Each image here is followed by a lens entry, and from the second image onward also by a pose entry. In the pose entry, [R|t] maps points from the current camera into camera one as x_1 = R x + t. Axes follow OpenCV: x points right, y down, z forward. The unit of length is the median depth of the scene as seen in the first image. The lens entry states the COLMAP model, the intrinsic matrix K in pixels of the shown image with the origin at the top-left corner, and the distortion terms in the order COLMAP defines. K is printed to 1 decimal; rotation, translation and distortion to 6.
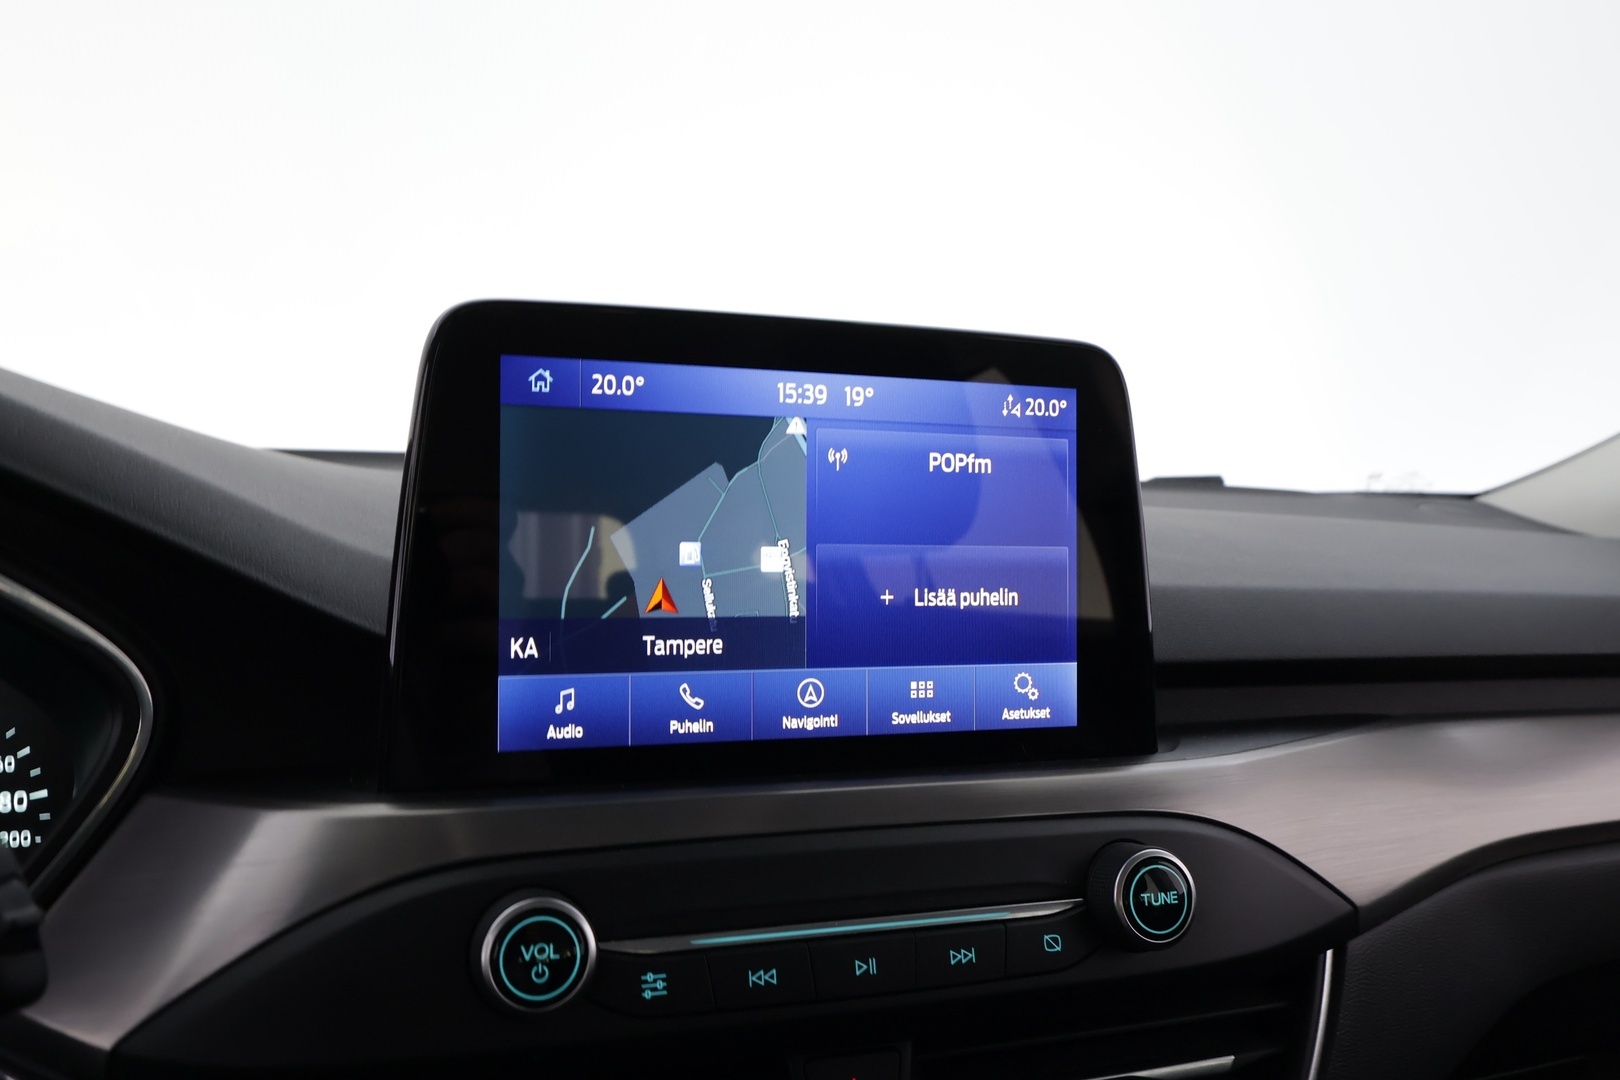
lens RADIAL K [[1310.3, 0, 812.5], [0, 1310.3, 539.3], [0, 0, 1]] dist [-0.003097, -0.002592]
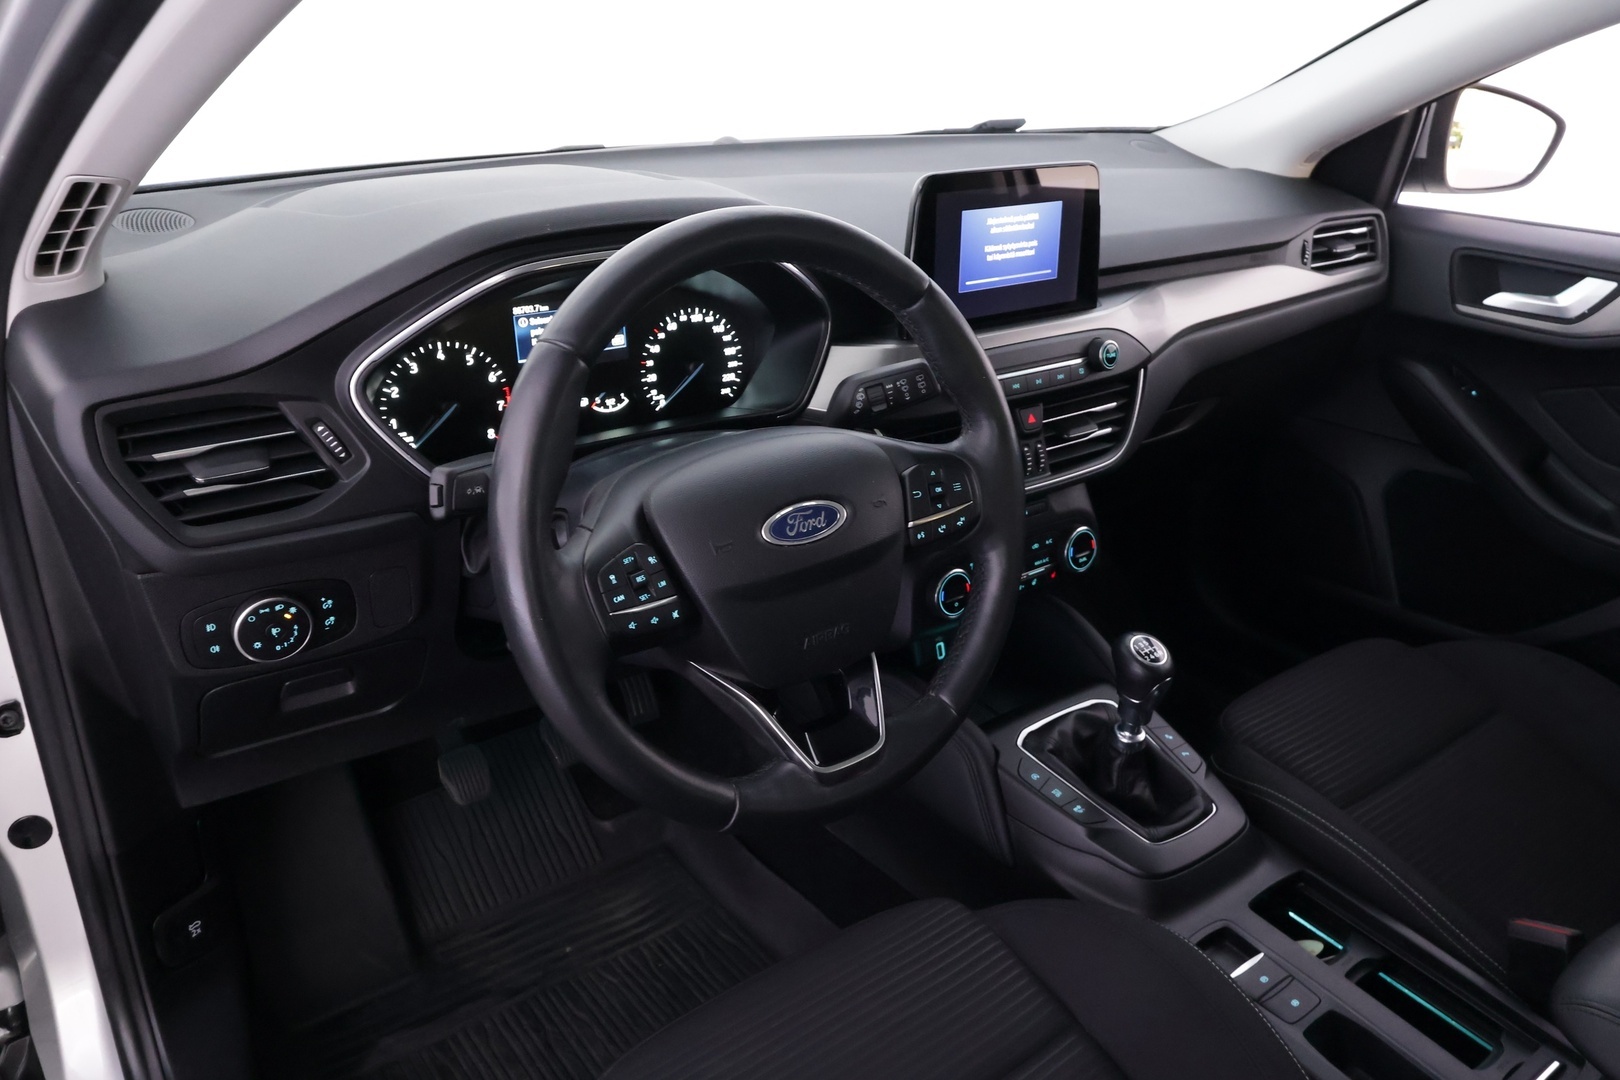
lens RADIAL K [[1218.8, 0, 809.3], [0, 1218.8, 540.1], [0, 0, 1]] dist [0.012423, -0.004327]
pose [[0.958097, -0.110784, 0.264154, -1.330785], [-0.002632, 0.918739, 0.394856, -0.507703], [-0.286432, -0.379005, 0.879950, -1.658015]]
